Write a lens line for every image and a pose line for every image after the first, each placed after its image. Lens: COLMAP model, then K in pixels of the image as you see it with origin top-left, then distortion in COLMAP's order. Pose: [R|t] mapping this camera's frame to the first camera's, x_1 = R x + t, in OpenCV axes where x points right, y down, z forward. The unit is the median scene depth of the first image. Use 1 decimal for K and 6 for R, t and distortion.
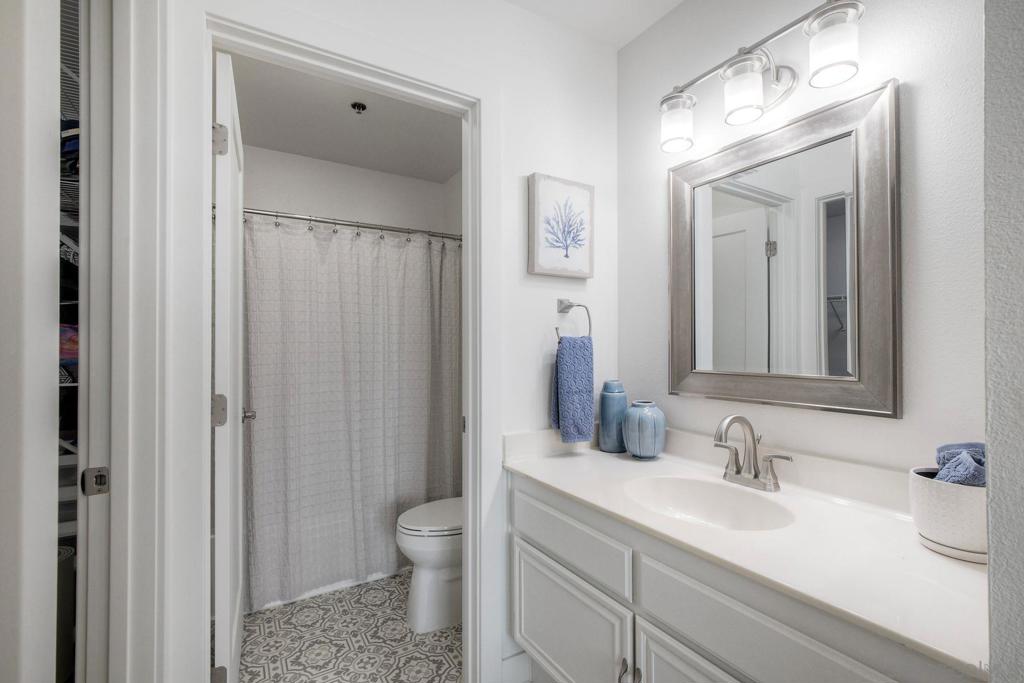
lens RADIAL K [[457.3, 0, 512.5], [0, 457.3, 340.4], [0, 0, 1]] dist [0.009714, -0.001846]
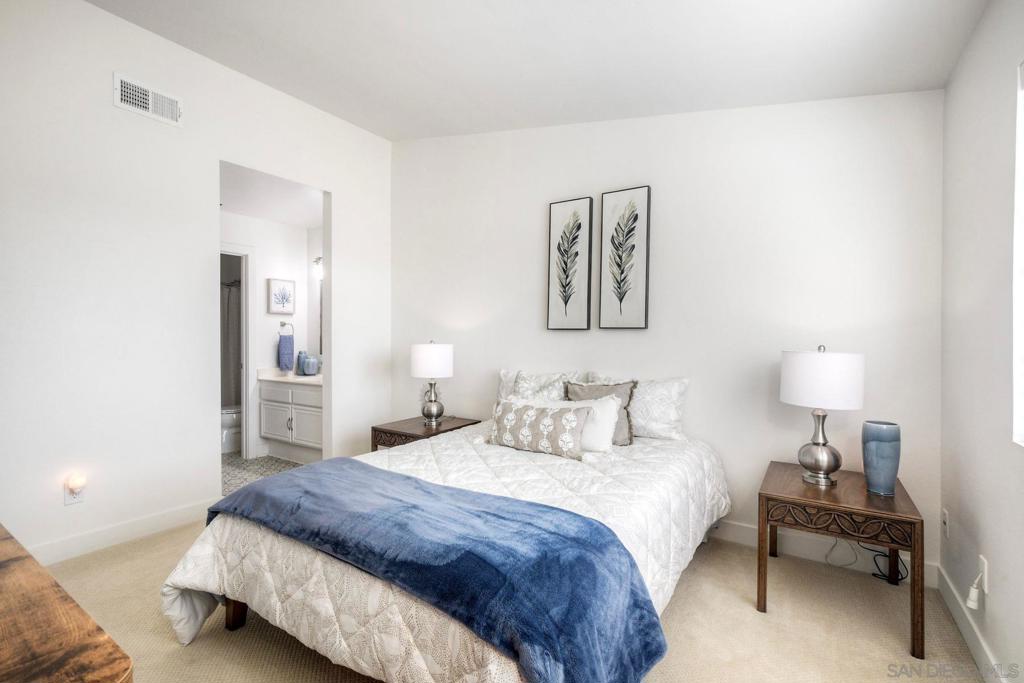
lens RADIAL K [[457.3, 0, 492.9], [0, 457.3, 338.7], [0, 0, 1]] dist [0.009714, -0.001846]
pose [[0.919421, -0.002424, 0.393266, 0.196654], [-0.001399, 0.999955, 0.009435, -0.014780], [-0.393271, -0.009225, 0.919376, -2.130838]]
